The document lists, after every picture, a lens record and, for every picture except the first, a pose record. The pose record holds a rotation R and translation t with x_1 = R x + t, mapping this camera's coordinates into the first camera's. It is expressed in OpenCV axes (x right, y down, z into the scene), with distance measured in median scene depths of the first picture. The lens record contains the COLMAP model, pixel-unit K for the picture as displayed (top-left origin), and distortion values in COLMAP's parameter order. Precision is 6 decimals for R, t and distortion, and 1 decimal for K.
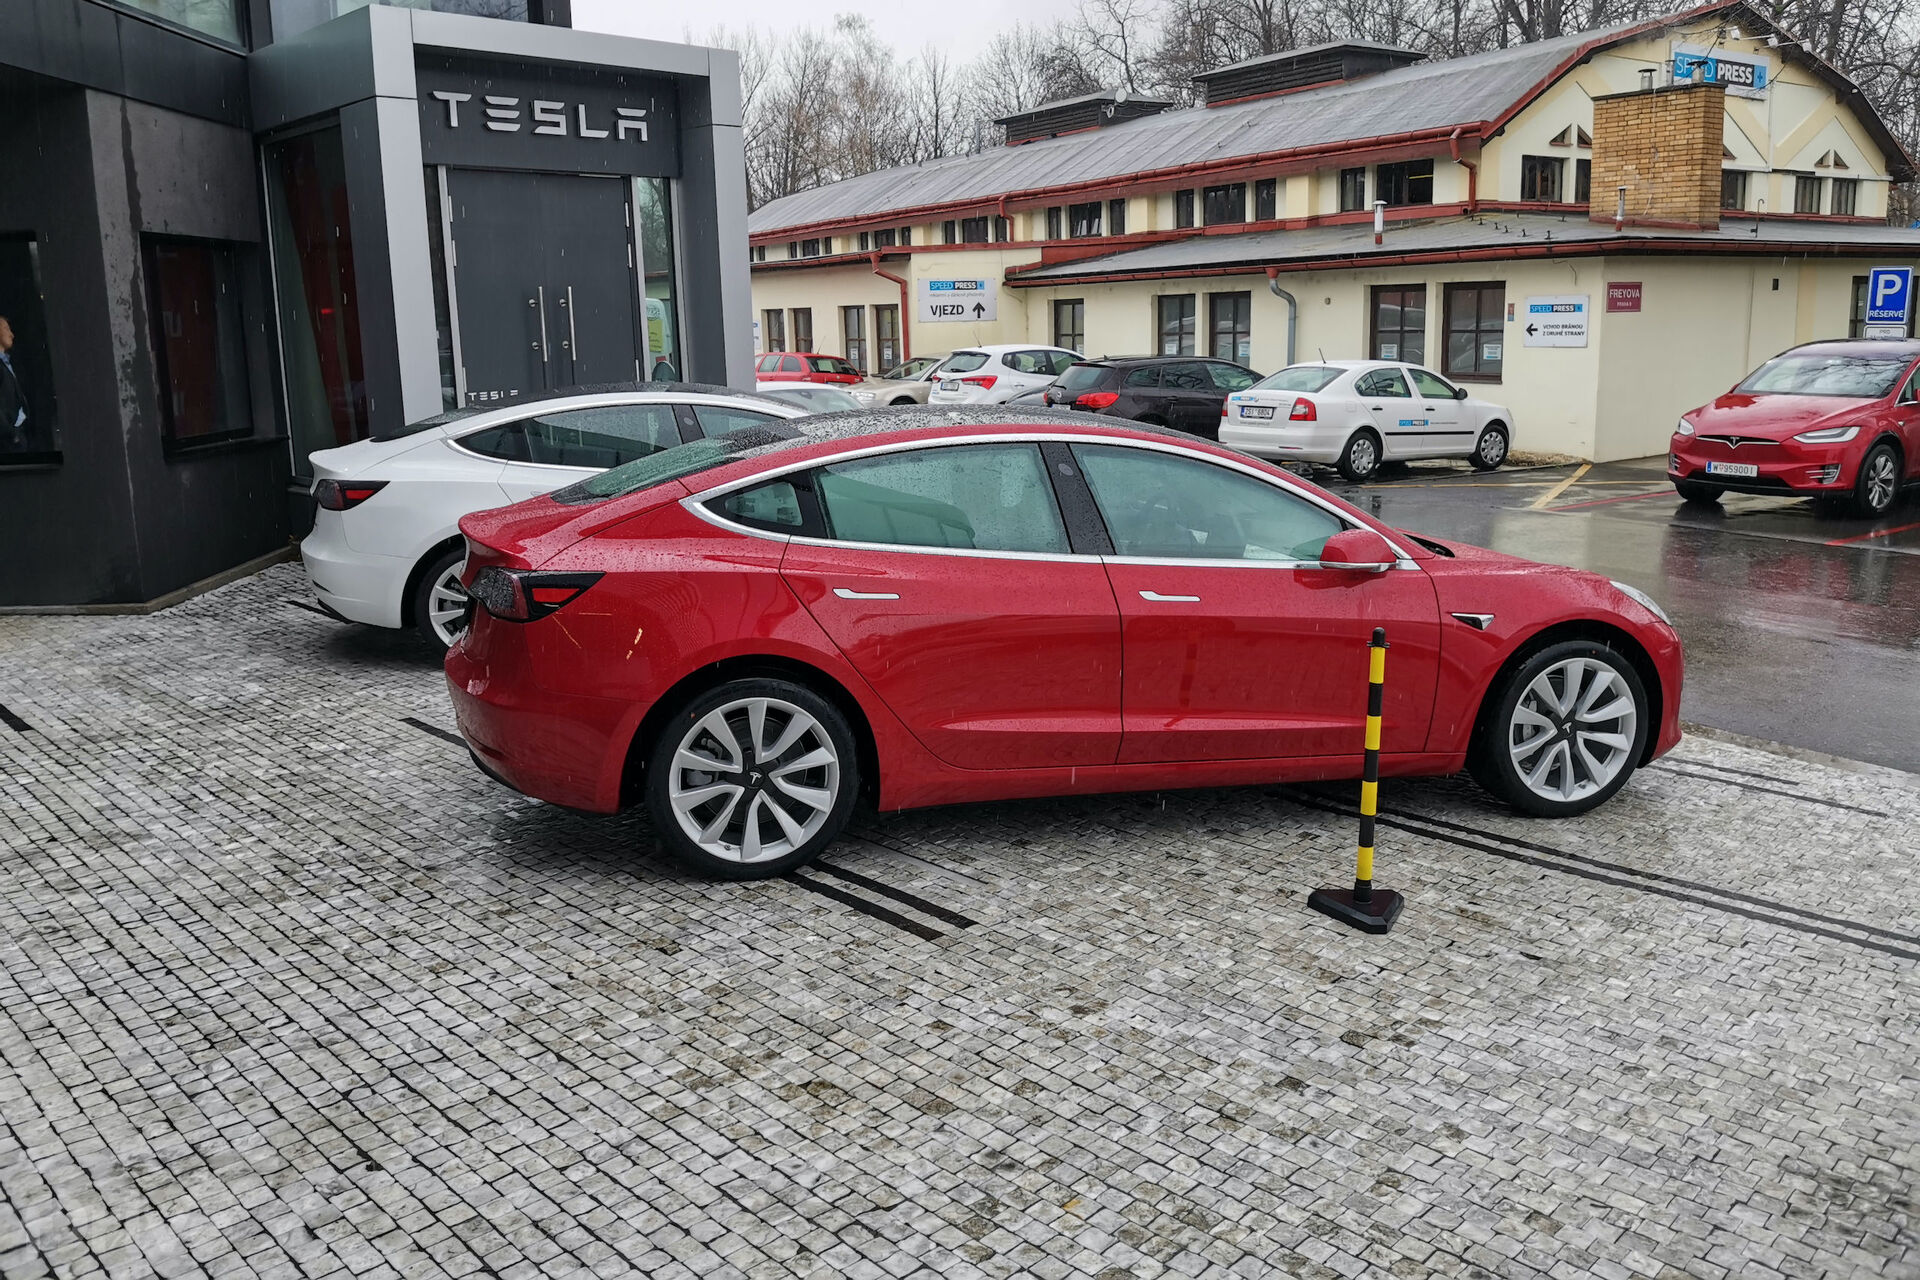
lens RADIAL K [[1446.8, 0, 960.0], [0, 1446.8, 640.0], [0, 0, 1]] dist [0.026954, -0.095285]
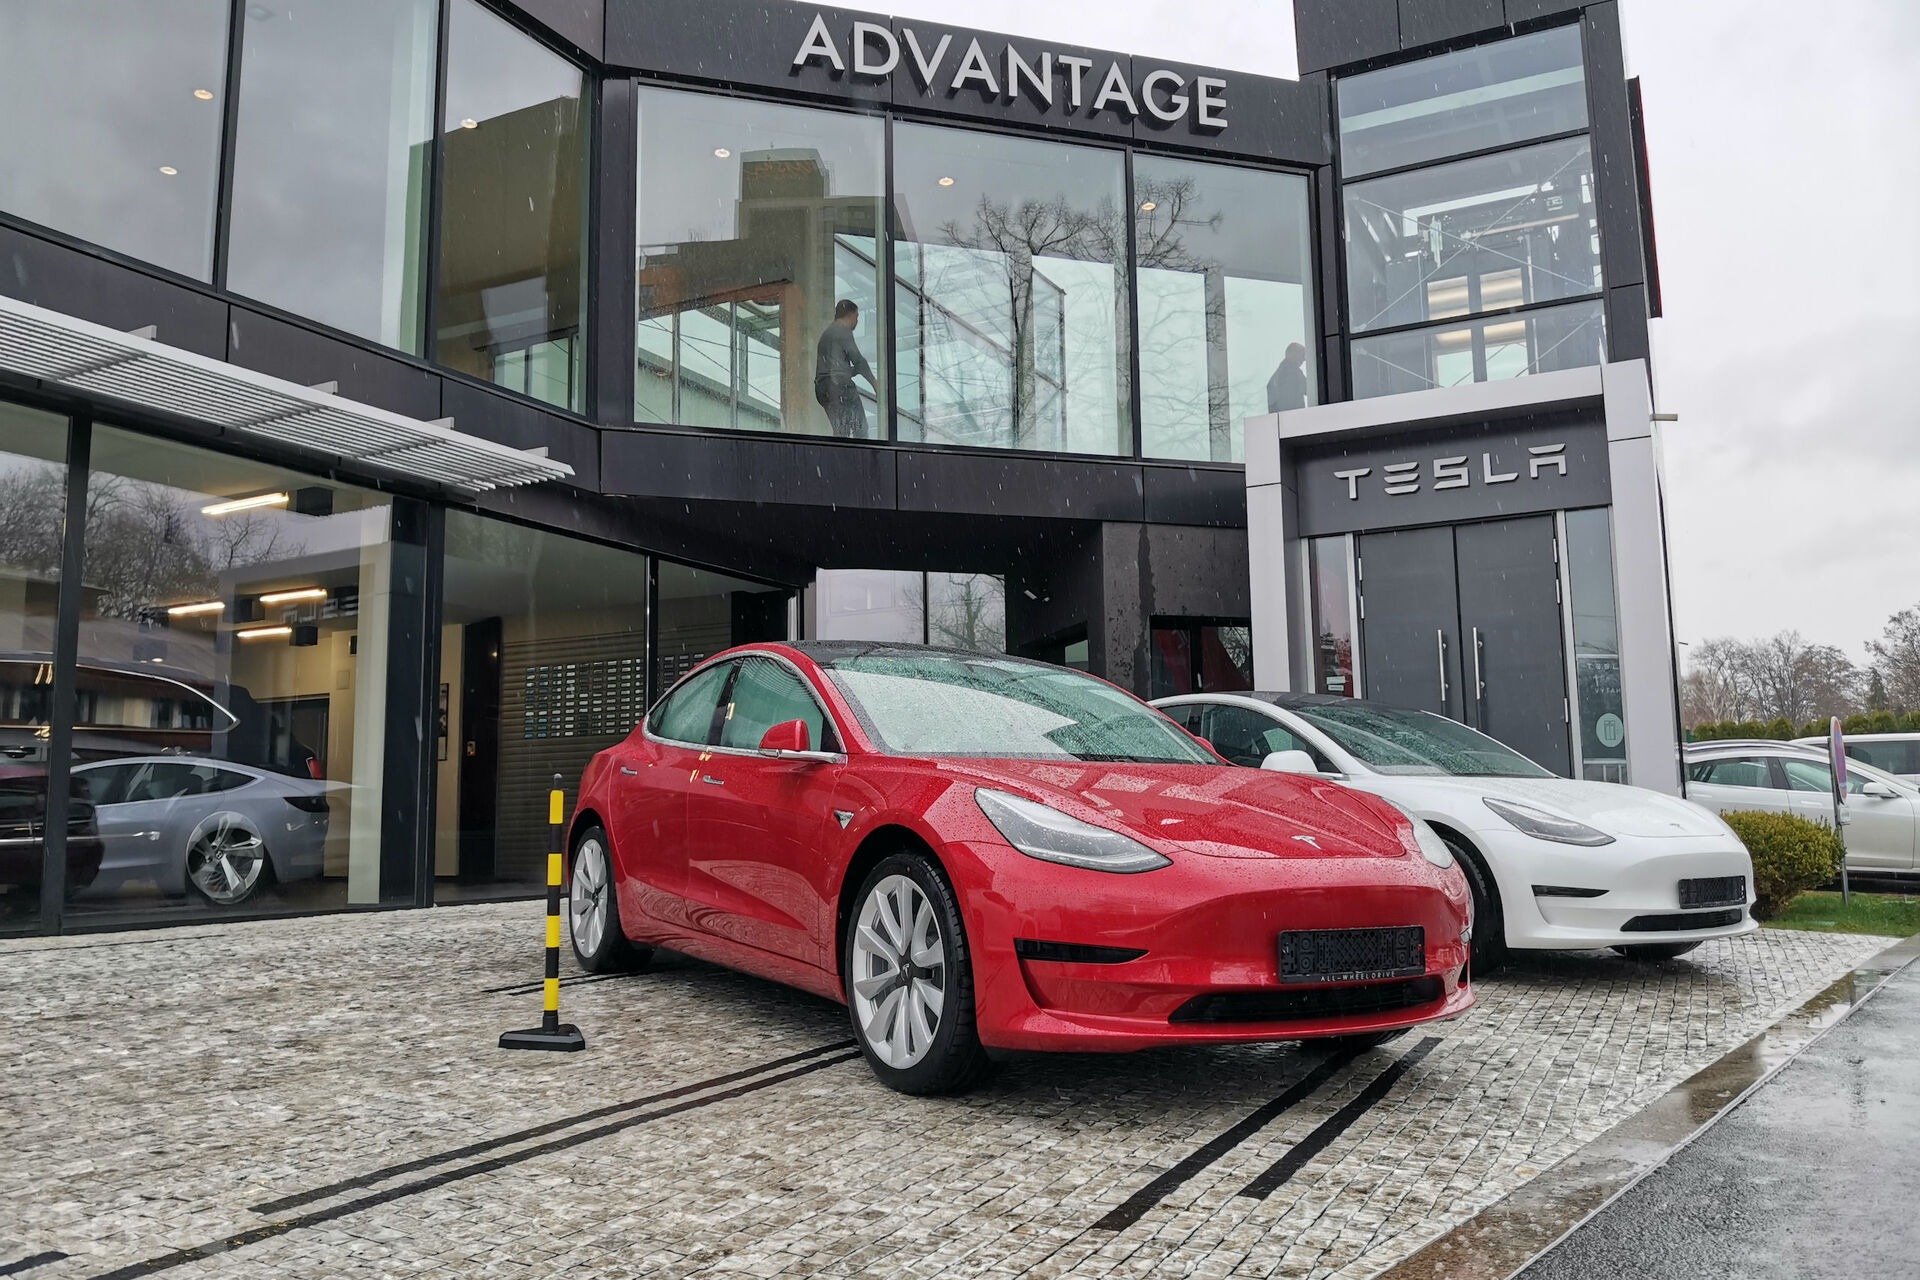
lens RADIAL K [[1423.8, 0, 931.7], [0, 1423.8, 652.7], [0, 0, 1]] dist [0.027447, -0.123207]
pose [[0.327910, -0.094359, -0.939985, 0.575868], [-0.187566, 0.968688, -0.162672, 0.009365], [0.925902, 0.229651, 0.299944, 0.373488]]
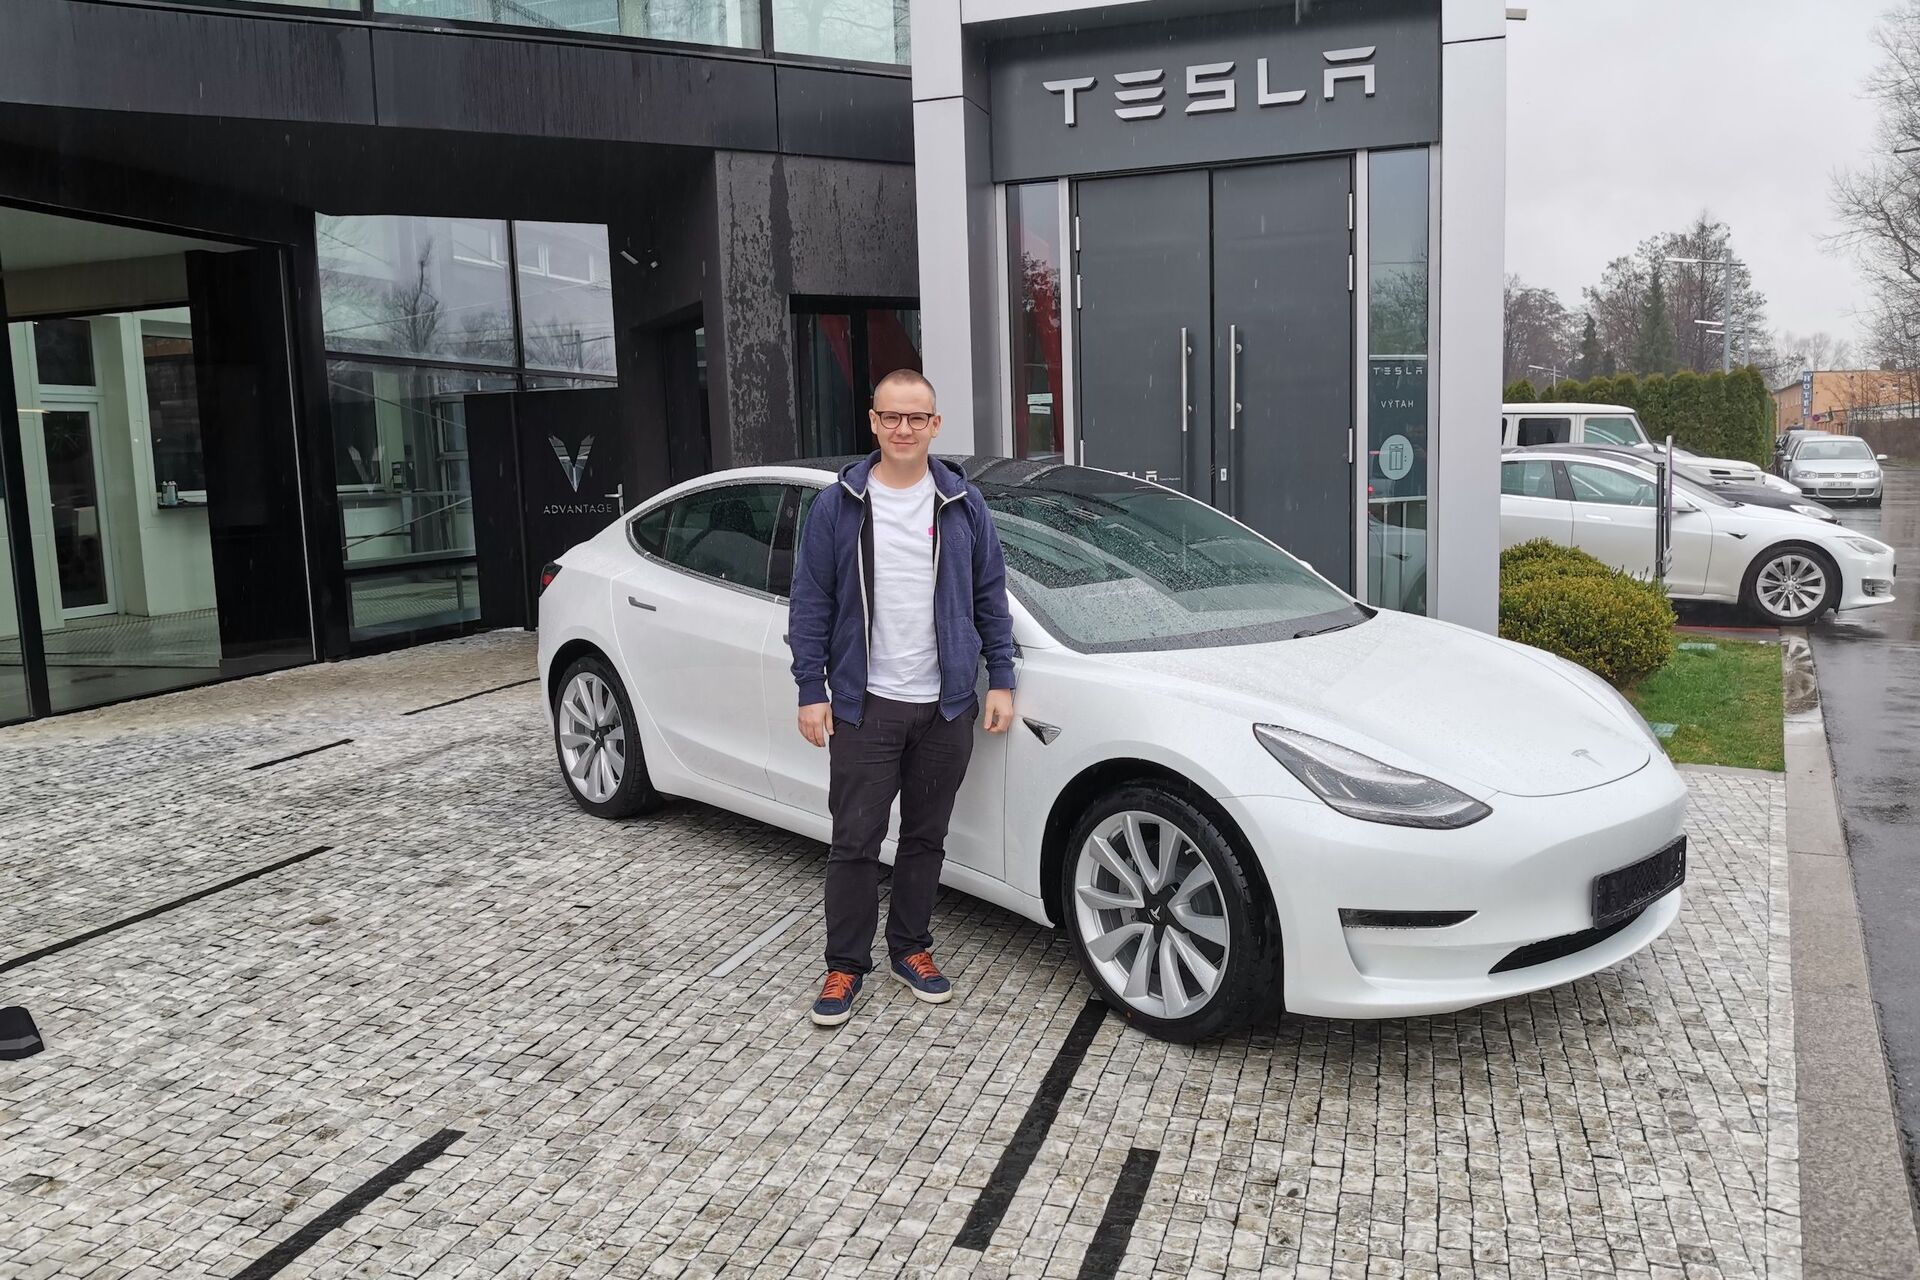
lens RADIAL K [[1446.8, 0, 960.0], [0, 1446.8, 640.0], [0, 0, 1]] dist [0.026954, -0.095285]
pose [[0.504284, 0.111412, -0.856320, 0.300063], [-0.157325, 0.986900, 0.035753, -0.101581], [0.849086, 0.116690, 0.515206, 0.575695]]
